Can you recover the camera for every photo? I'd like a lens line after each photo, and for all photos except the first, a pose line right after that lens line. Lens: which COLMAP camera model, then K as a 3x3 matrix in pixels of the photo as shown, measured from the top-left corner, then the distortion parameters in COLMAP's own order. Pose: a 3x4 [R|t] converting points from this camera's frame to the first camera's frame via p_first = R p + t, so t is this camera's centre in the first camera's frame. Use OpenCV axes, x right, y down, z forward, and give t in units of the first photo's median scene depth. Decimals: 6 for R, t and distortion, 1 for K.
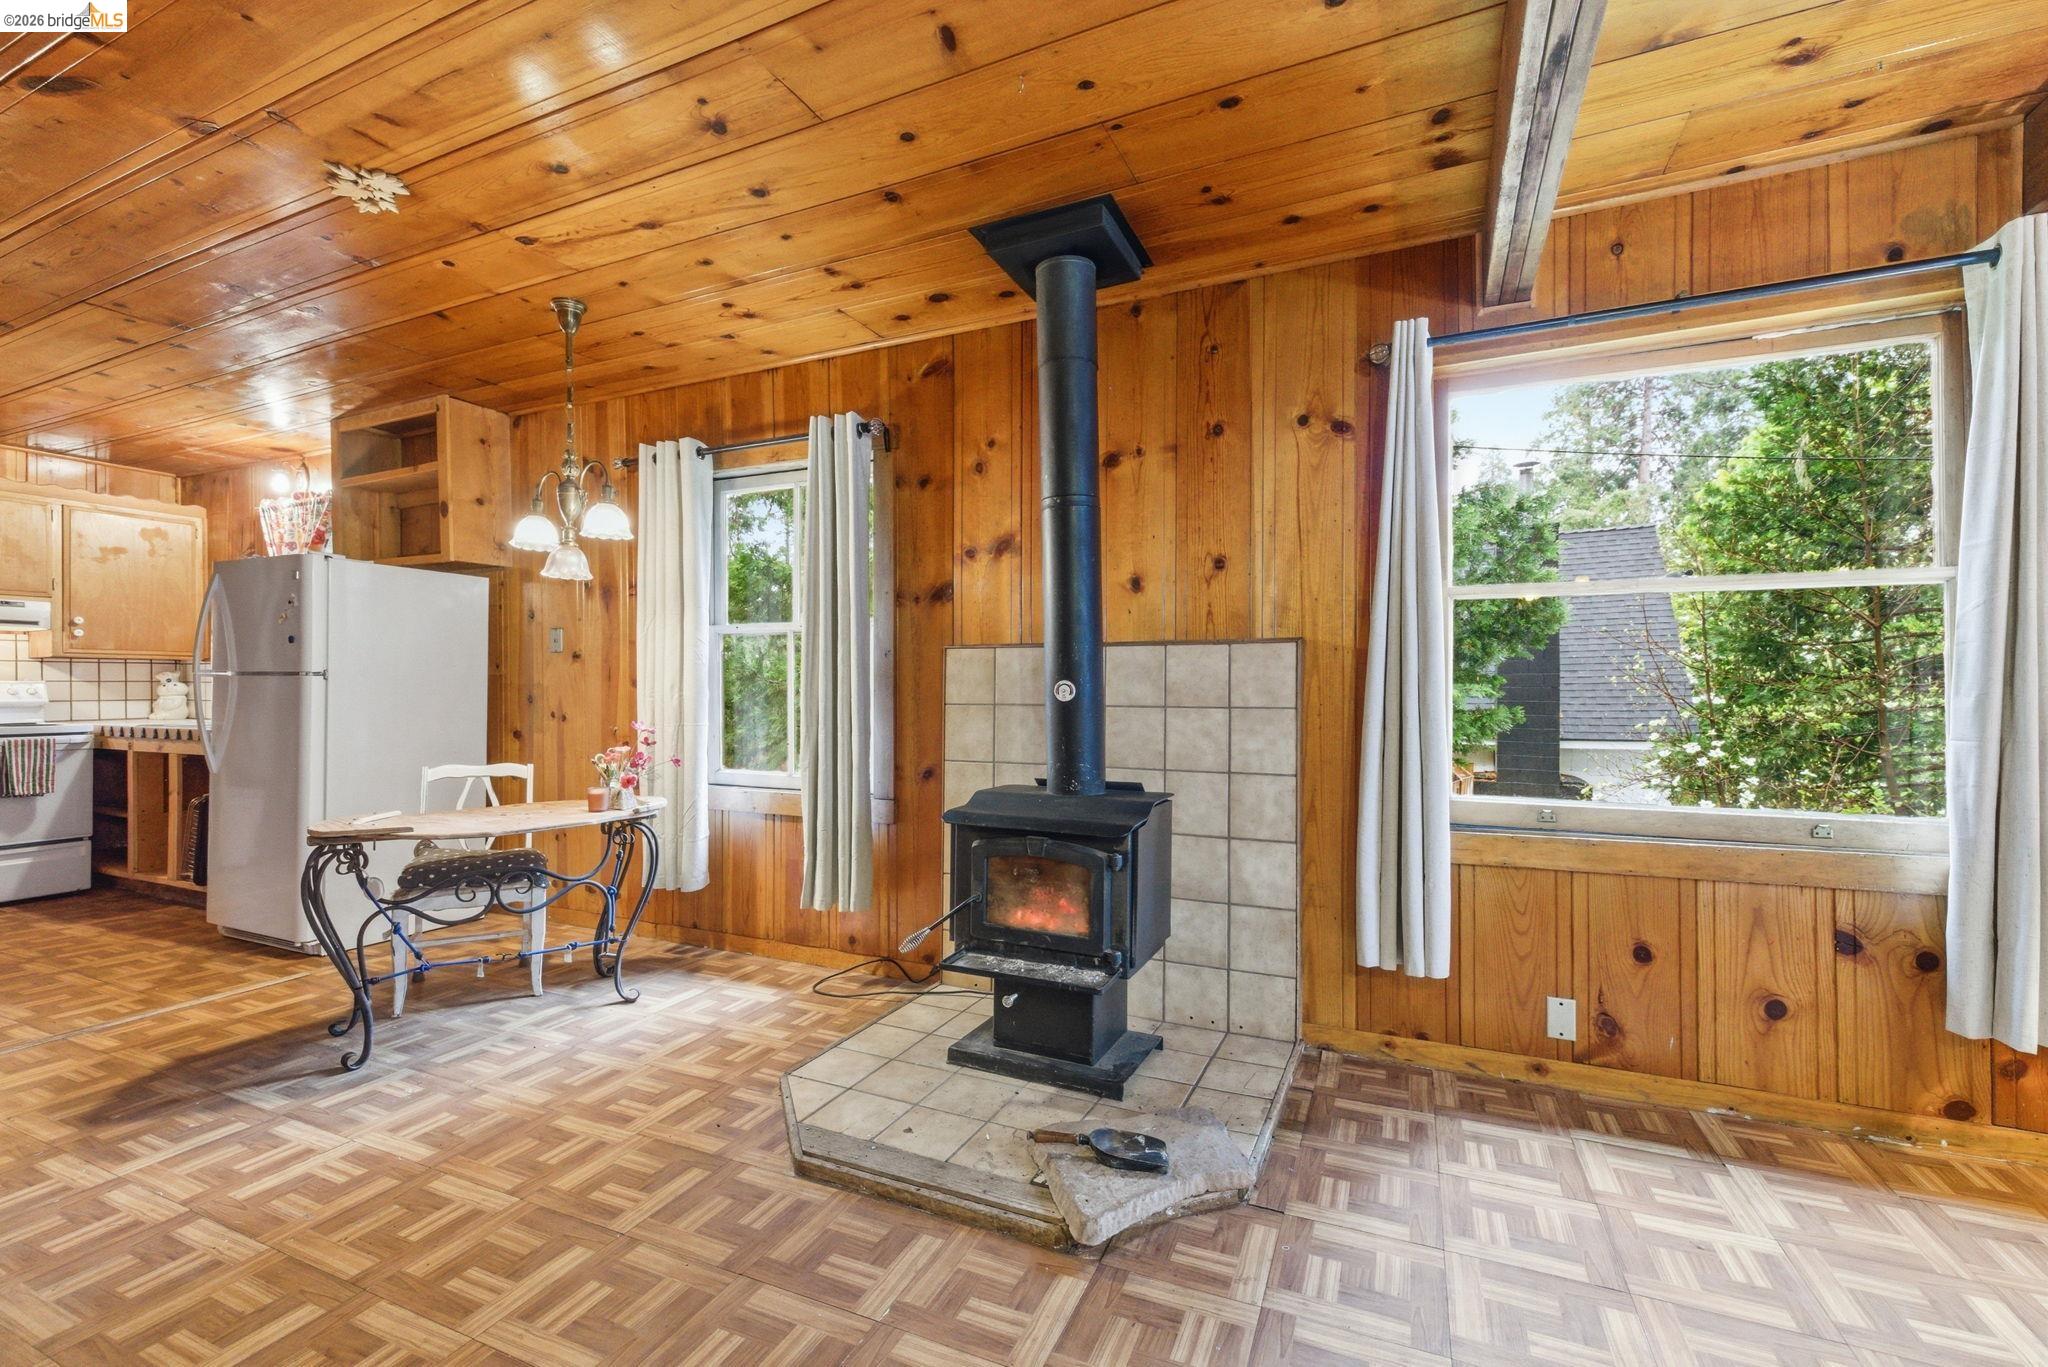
lens RADIAL K [[856.2, 0, 1021.9], [0, 856.2, 688.8], [0, 0, 1]] dist [0.007494, -0.000956]
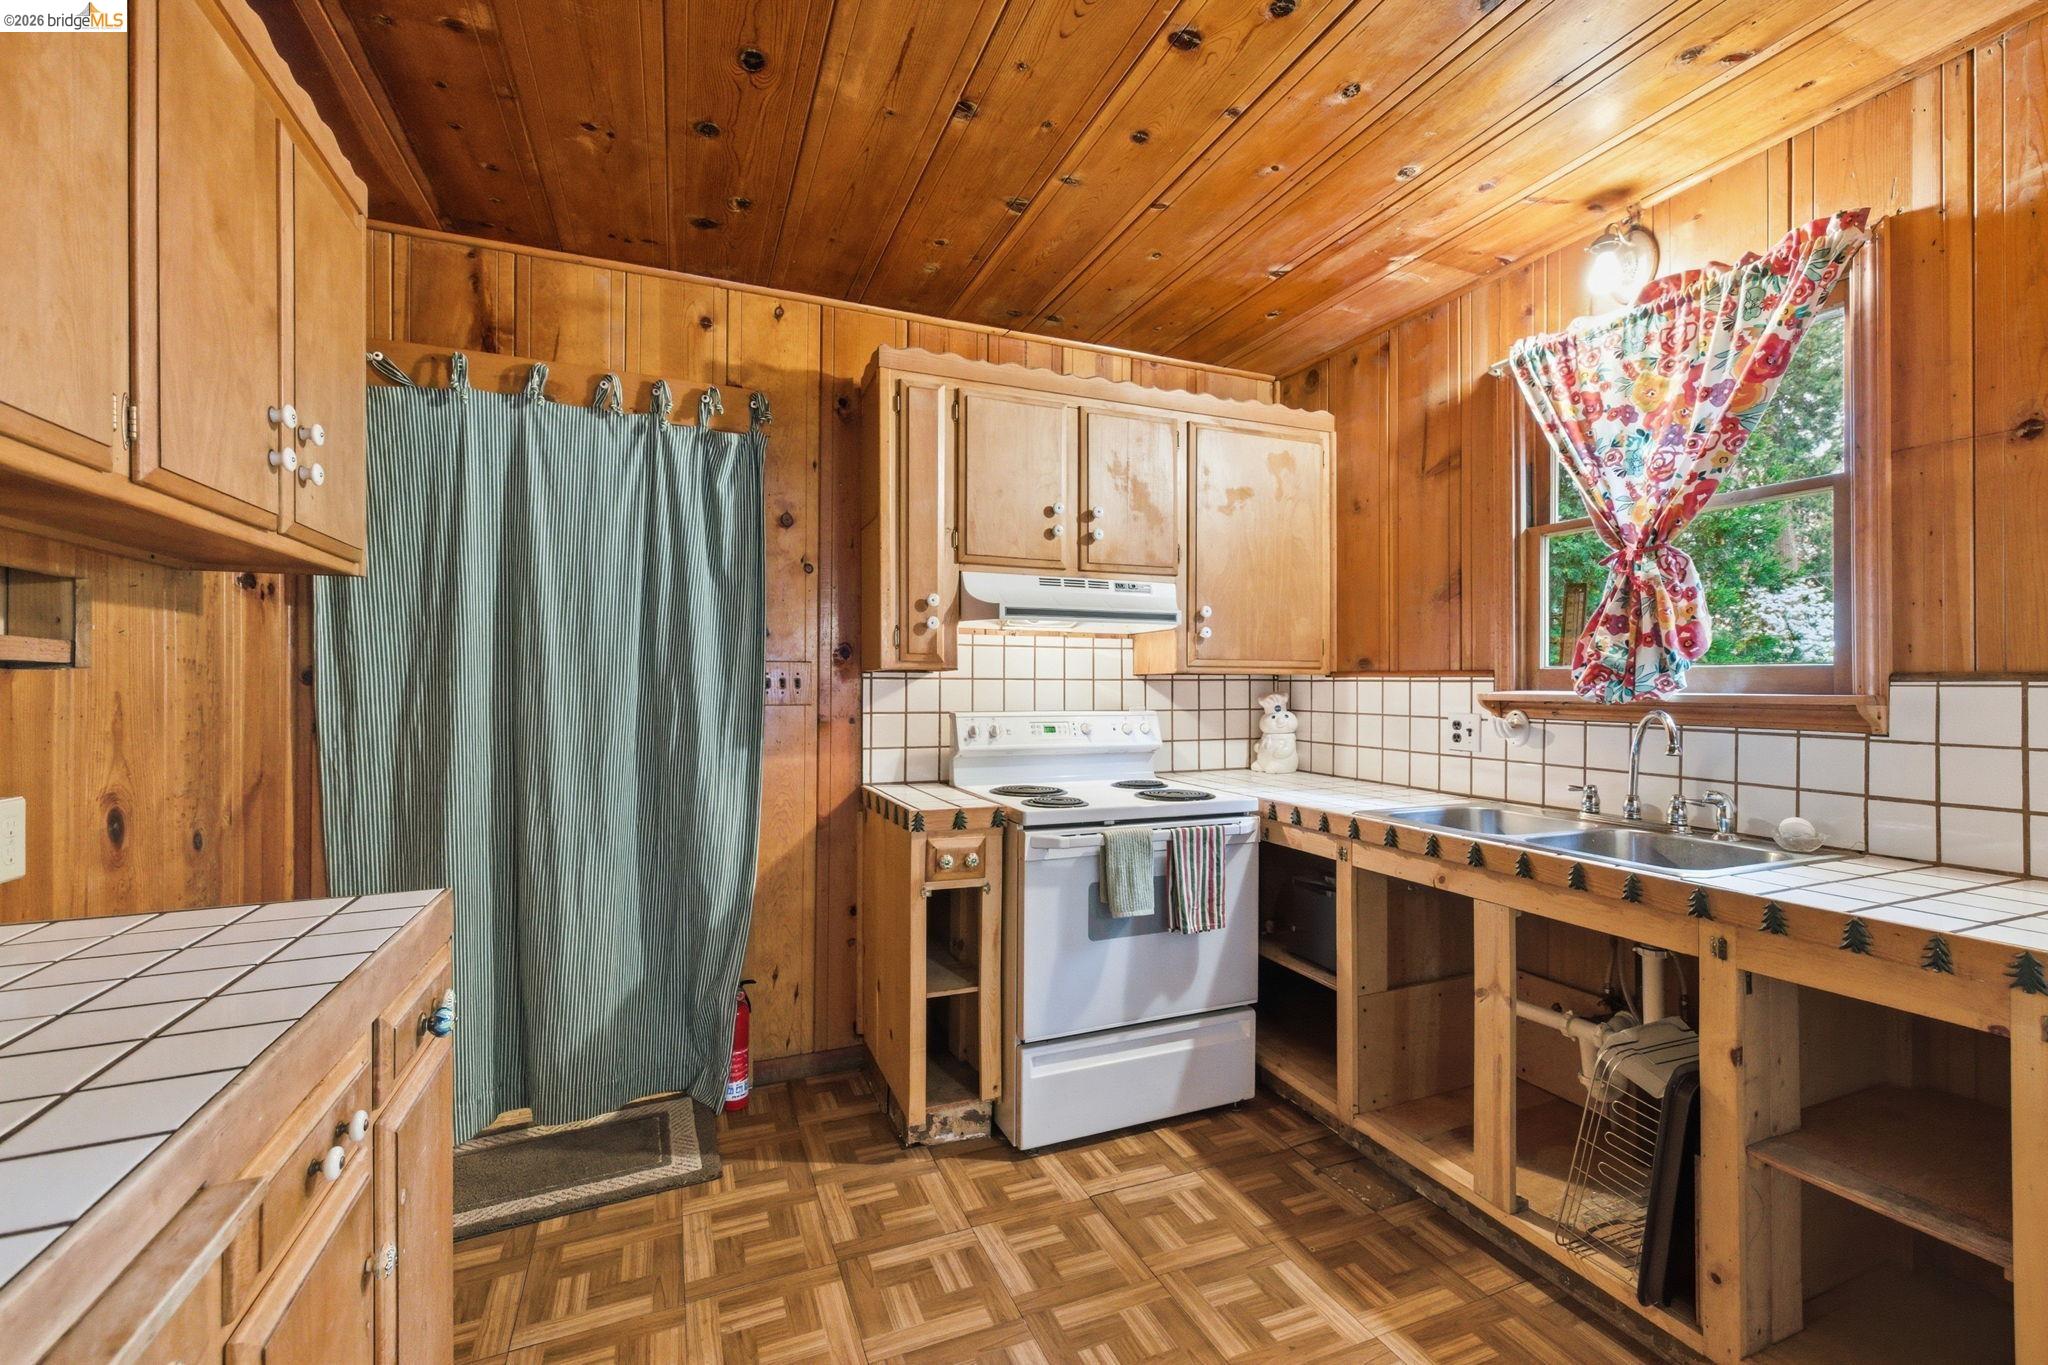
lens RADIAL K [[856.2, 0, 1032.9], [0, 856.2, 682.6], [0, 0, 1]] dist [0.007494, -0.000956]
pose [[0.731728, 0.001554, -0.681595, -0.890957], [-0.004197, 0.999989, -0.002227, -0.032613], [0.681584, 0.004490, 0.731726, 0.554981]]
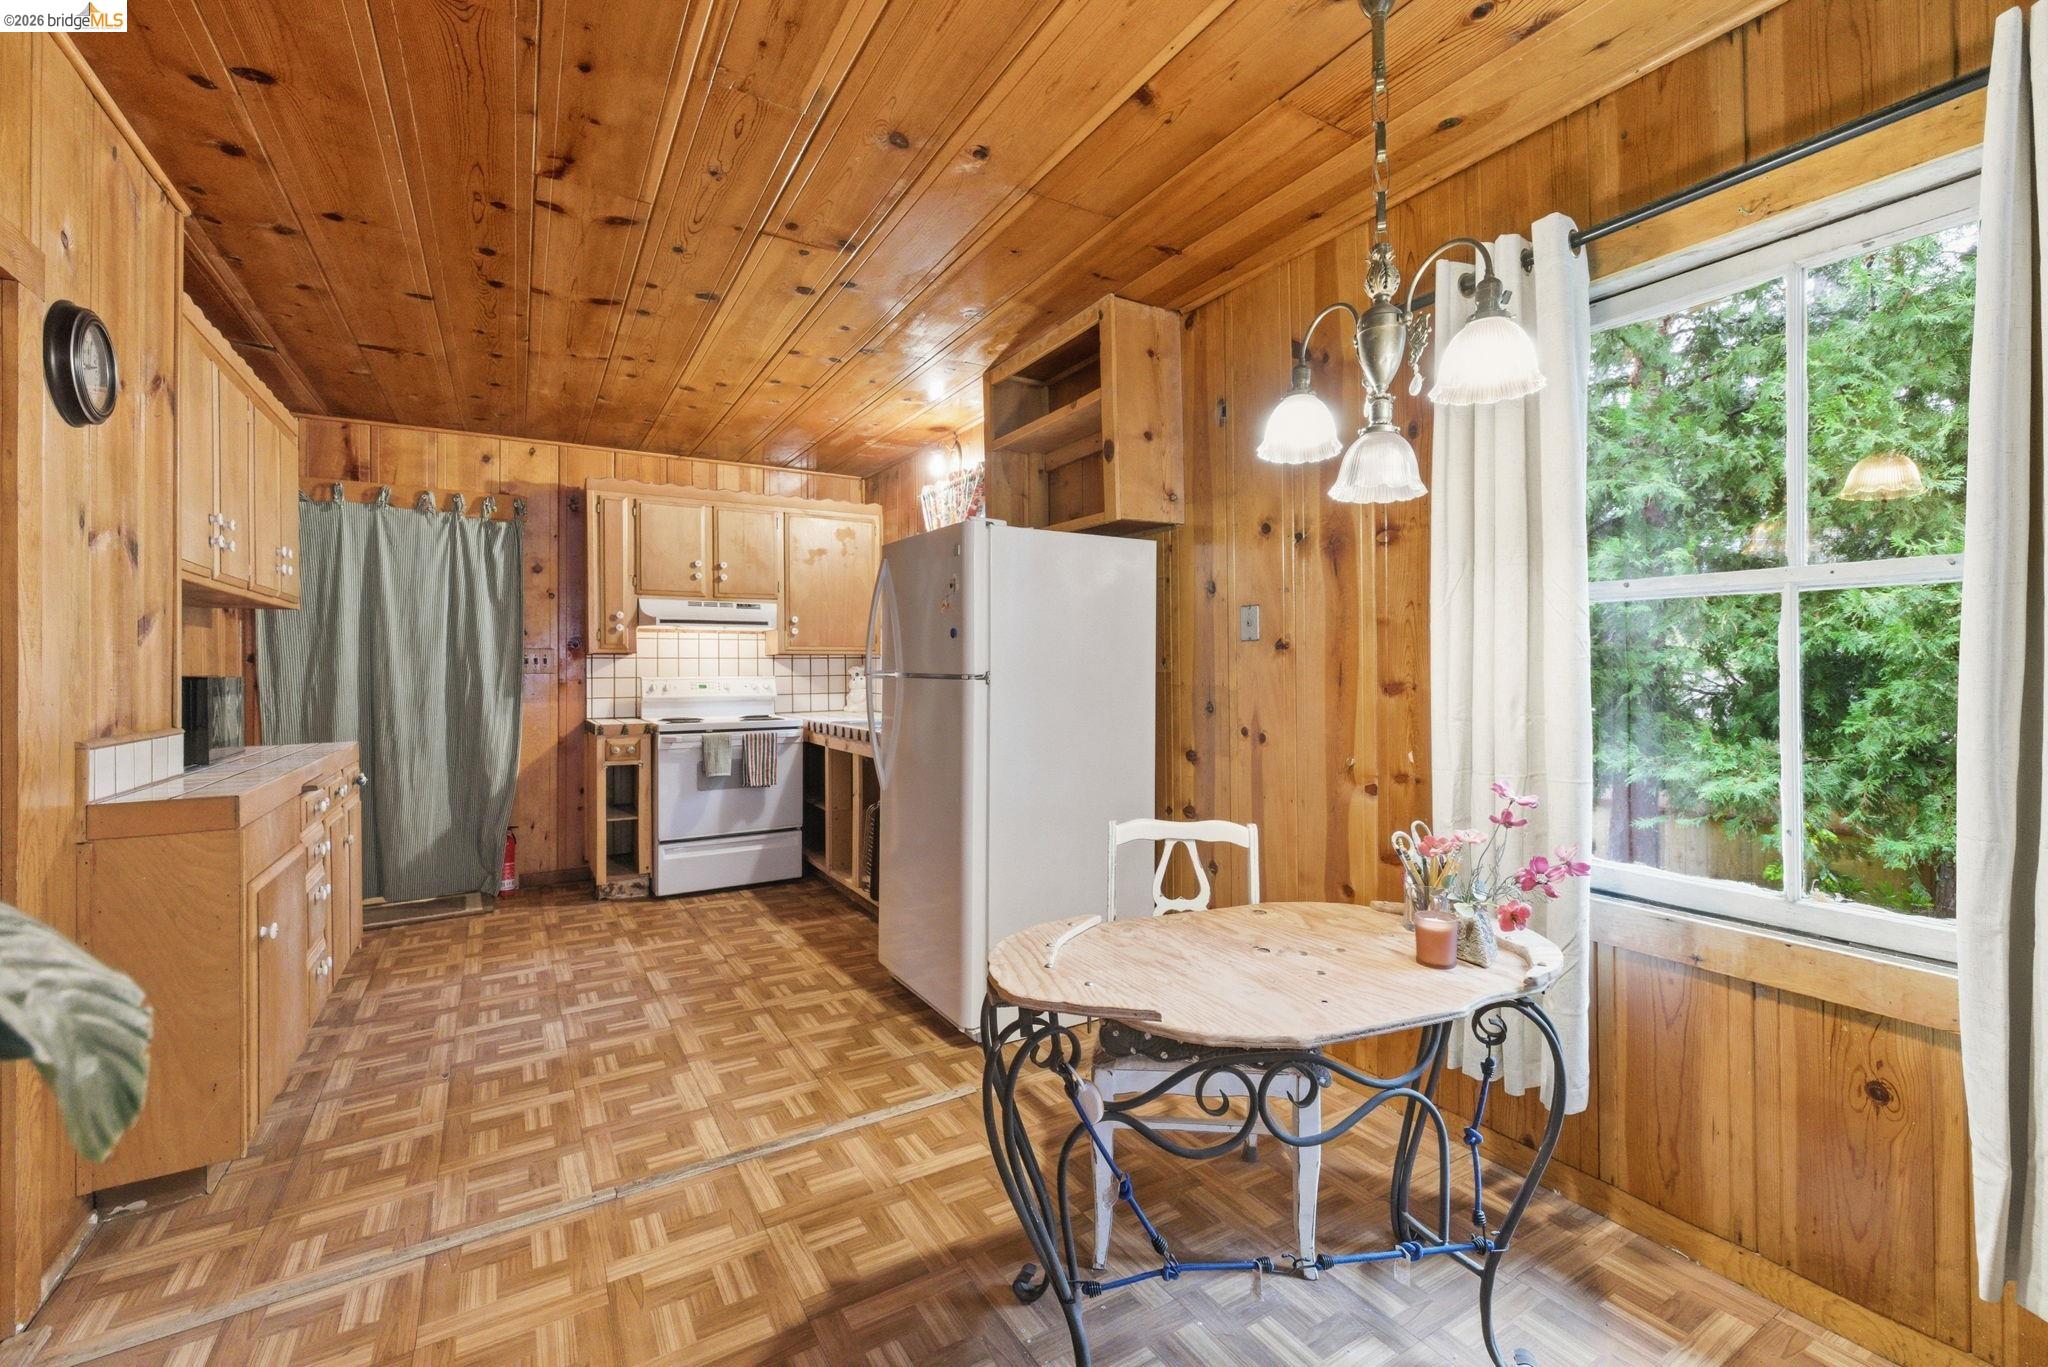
lens RADIAL K [[856.2, 0, 1022.1], [0, 856.2, 665.2], [0, 0, 1]] dist [0.007494, -0.000956]
pose [[0.821386, -0.005216, -0.570349, -0.298403], [0.004681, 0.999986, -0.002405, -0.022020], [0.570353, -0.000695, 0.821399, 0.334446]]
